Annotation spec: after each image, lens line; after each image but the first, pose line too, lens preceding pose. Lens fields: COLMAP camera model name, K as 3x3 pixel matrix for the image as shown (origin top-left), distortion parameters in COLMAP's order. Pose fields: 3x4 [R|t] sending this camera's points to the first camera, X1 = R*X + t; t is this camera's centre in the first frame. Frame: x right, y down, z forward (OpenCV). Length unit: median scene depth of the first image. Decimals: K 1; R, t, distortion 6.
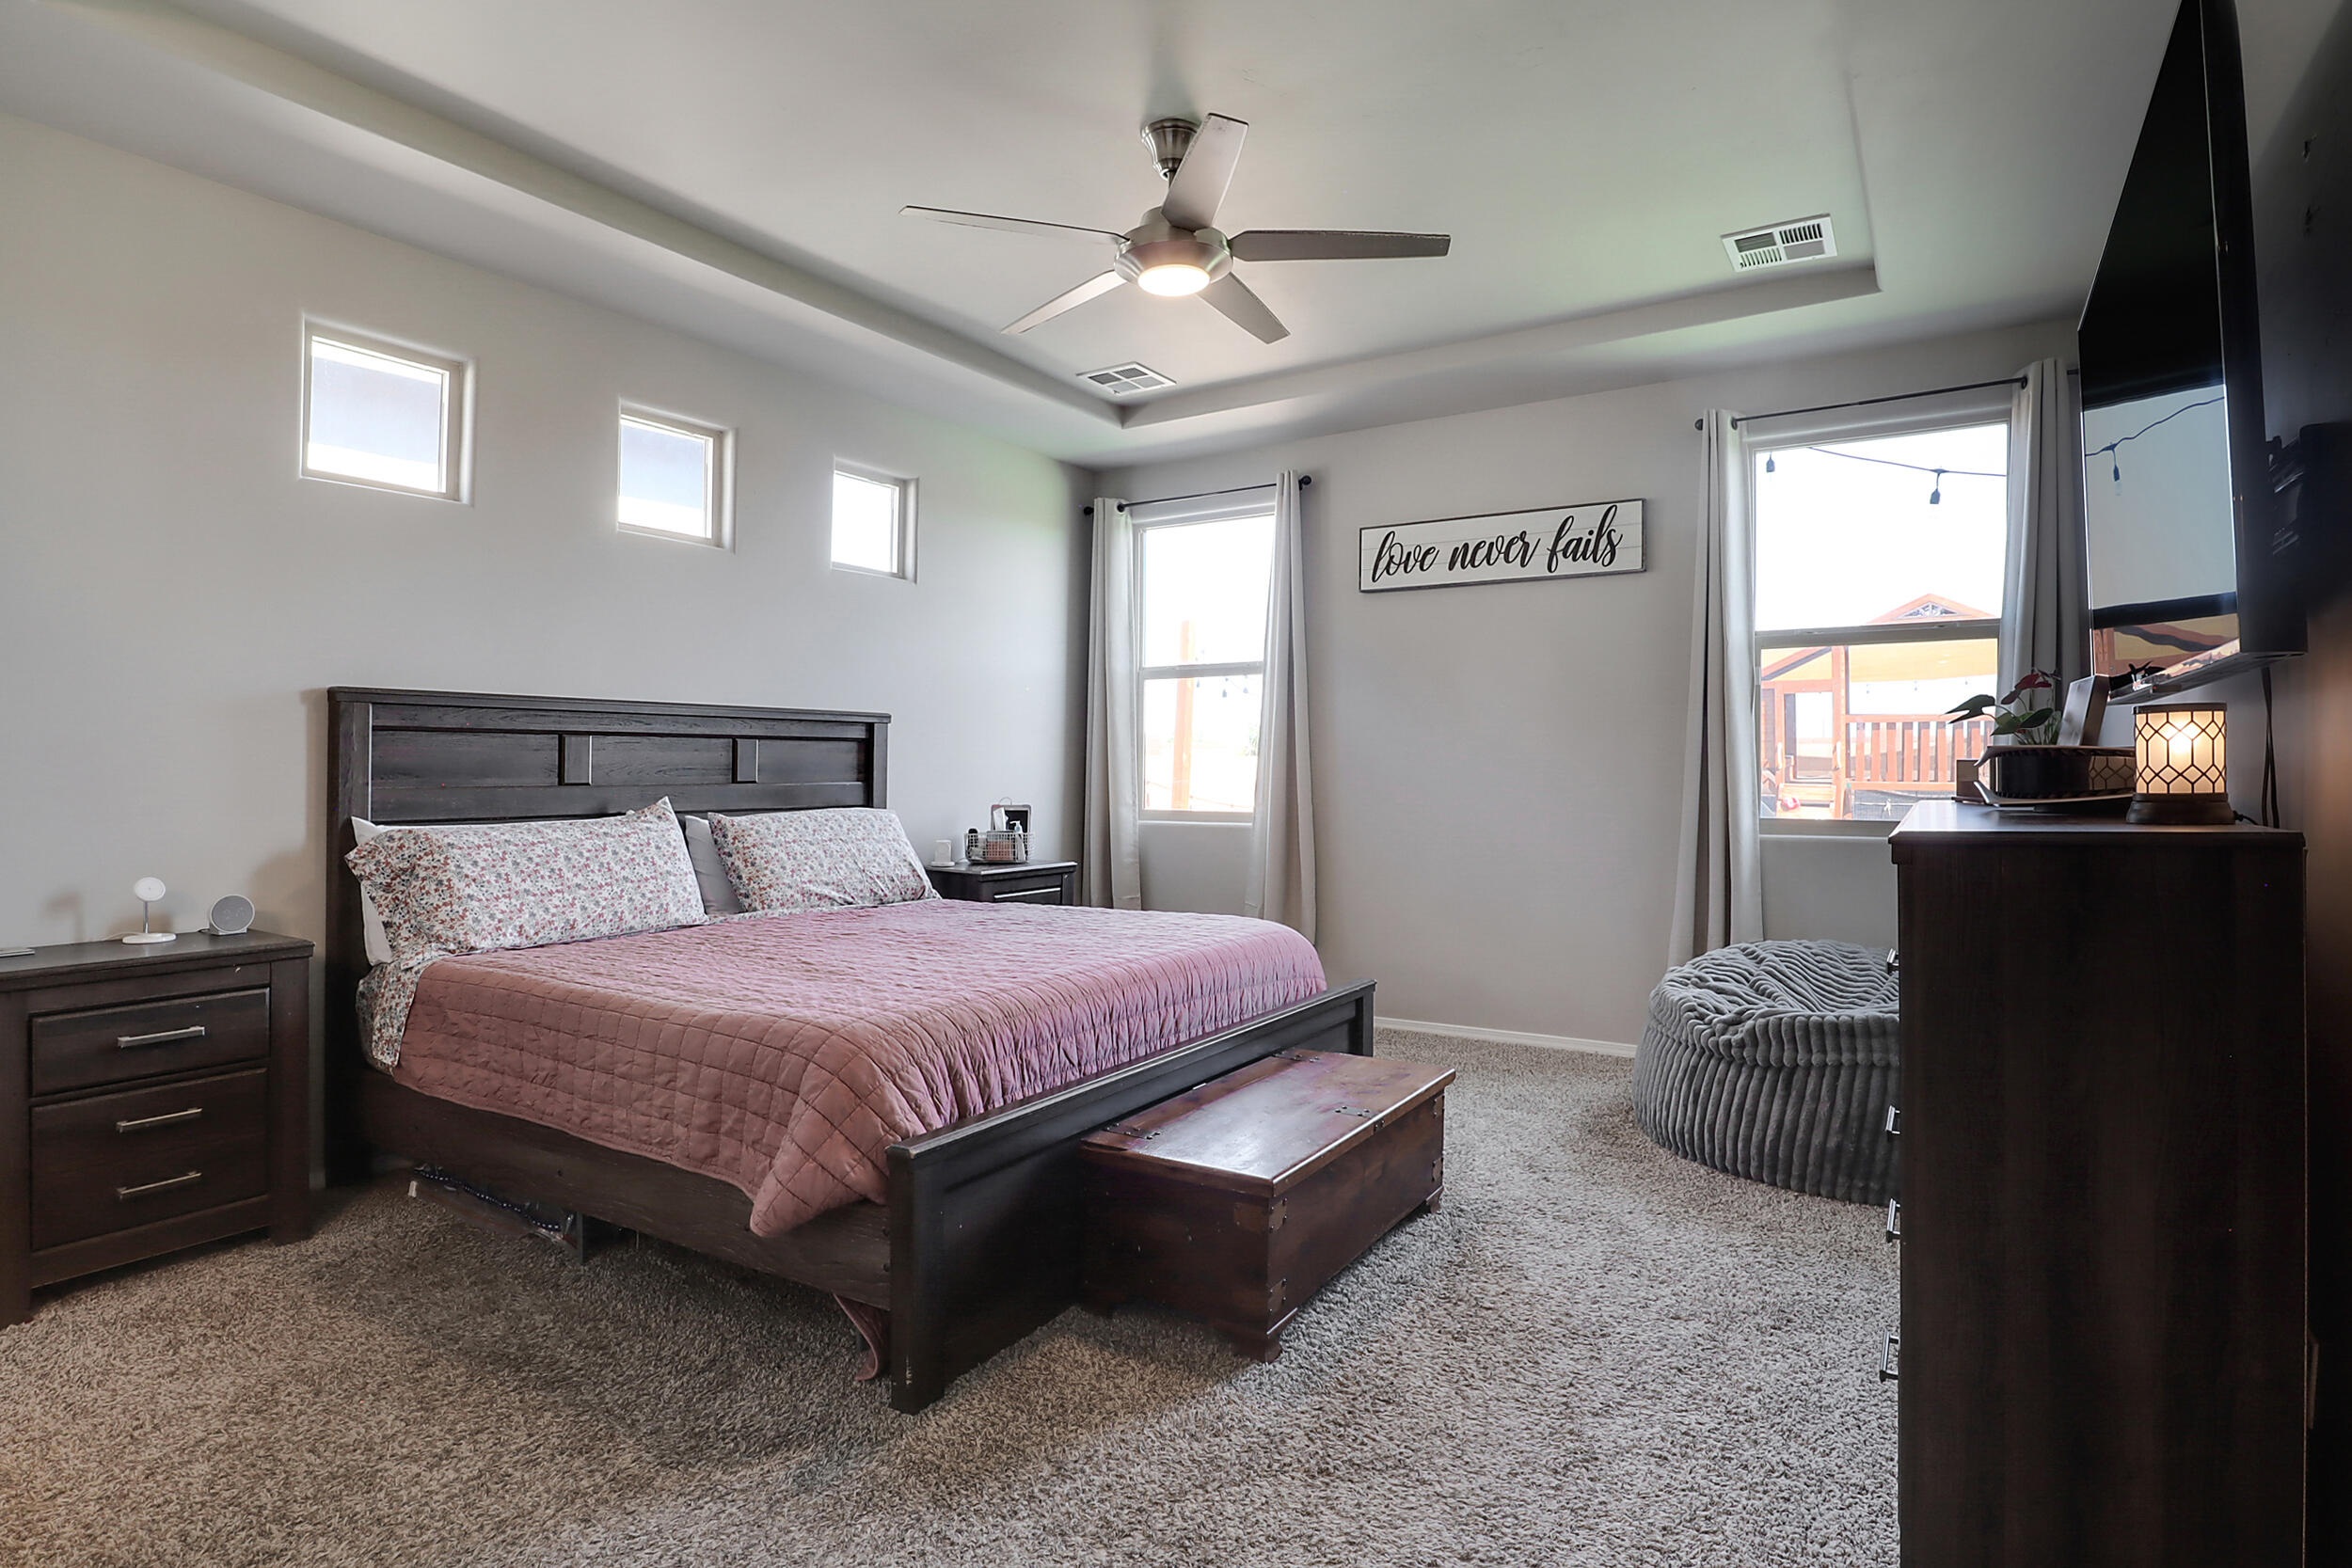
lens RADIAL K [[1206.0, 0, 1185.6], [0, 1206.0, 778.0], [0, 0, 1]] dist [-0.044823, 0.015508]
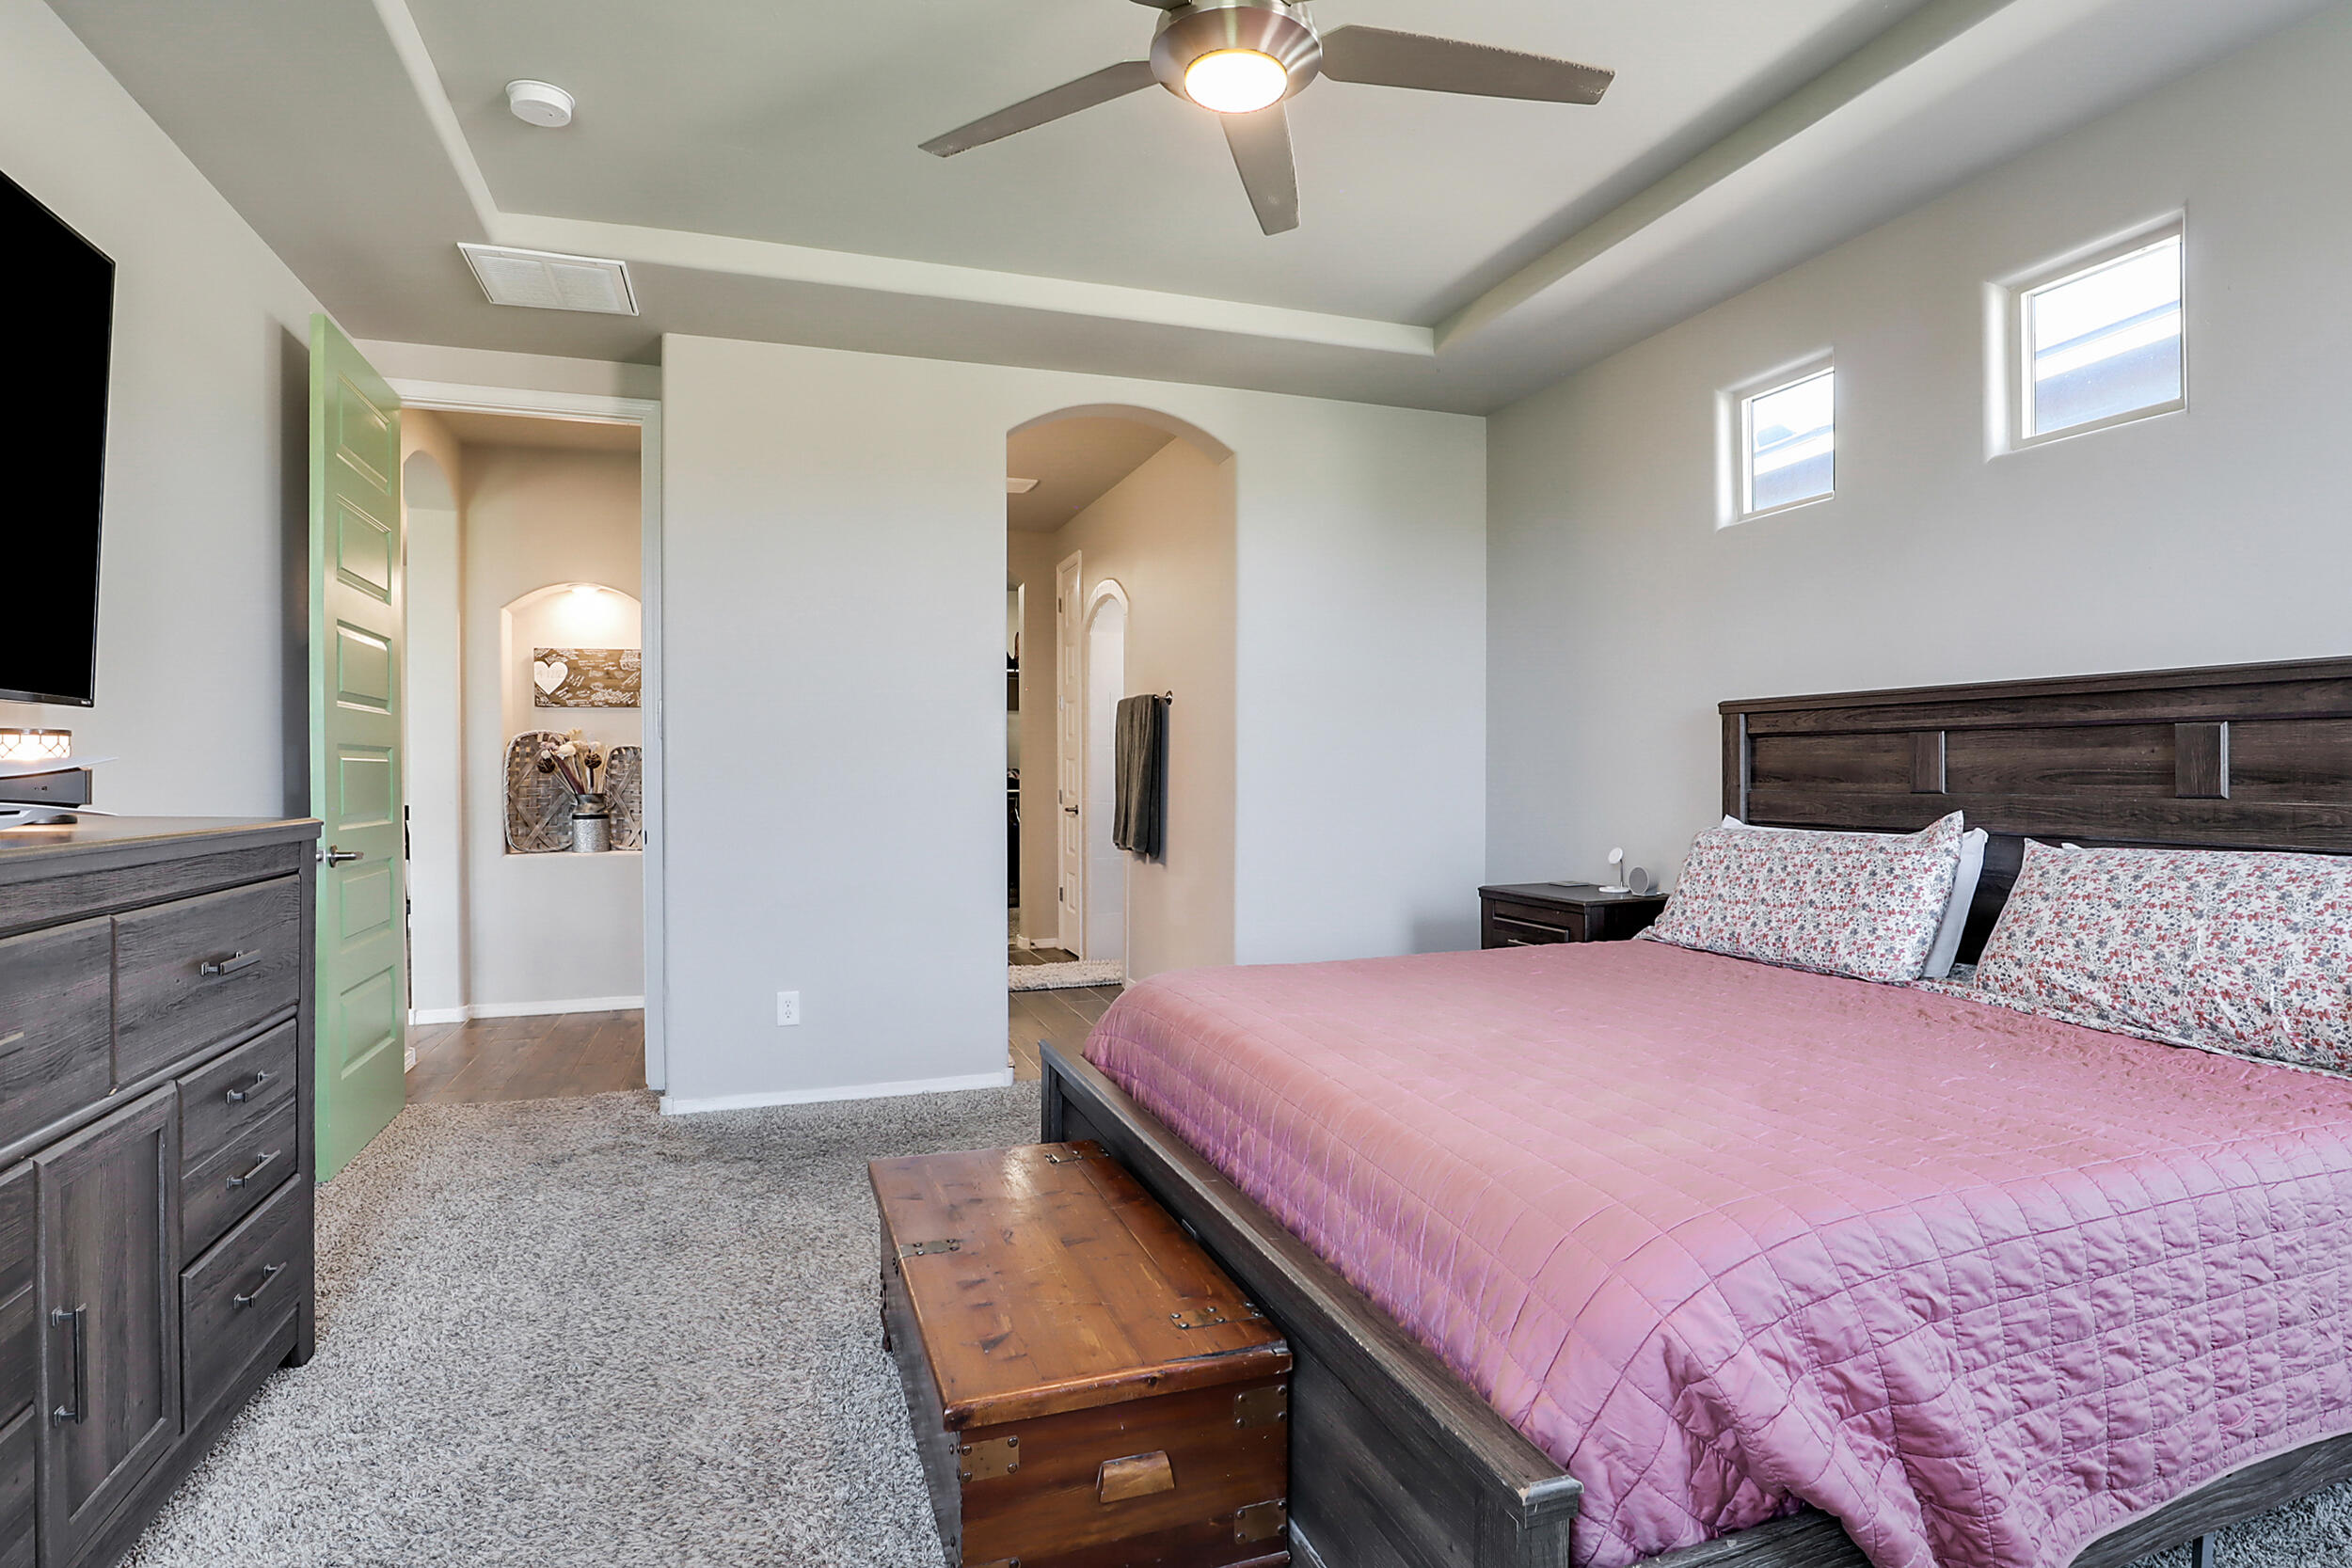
lens RADIAL K [[1206.0, 0, 1185.6], [0, 1206.0, 778.0], [0, 0, 1]] dist [-0.044823, 0.015508]
pose [[-0.623834, 0.006789, -0.781528, 0.357105], [-0.003731, 0.999925, 0.011665, -0.009641], [0.781548, 0.010193, -0.623762, 0.895821]]
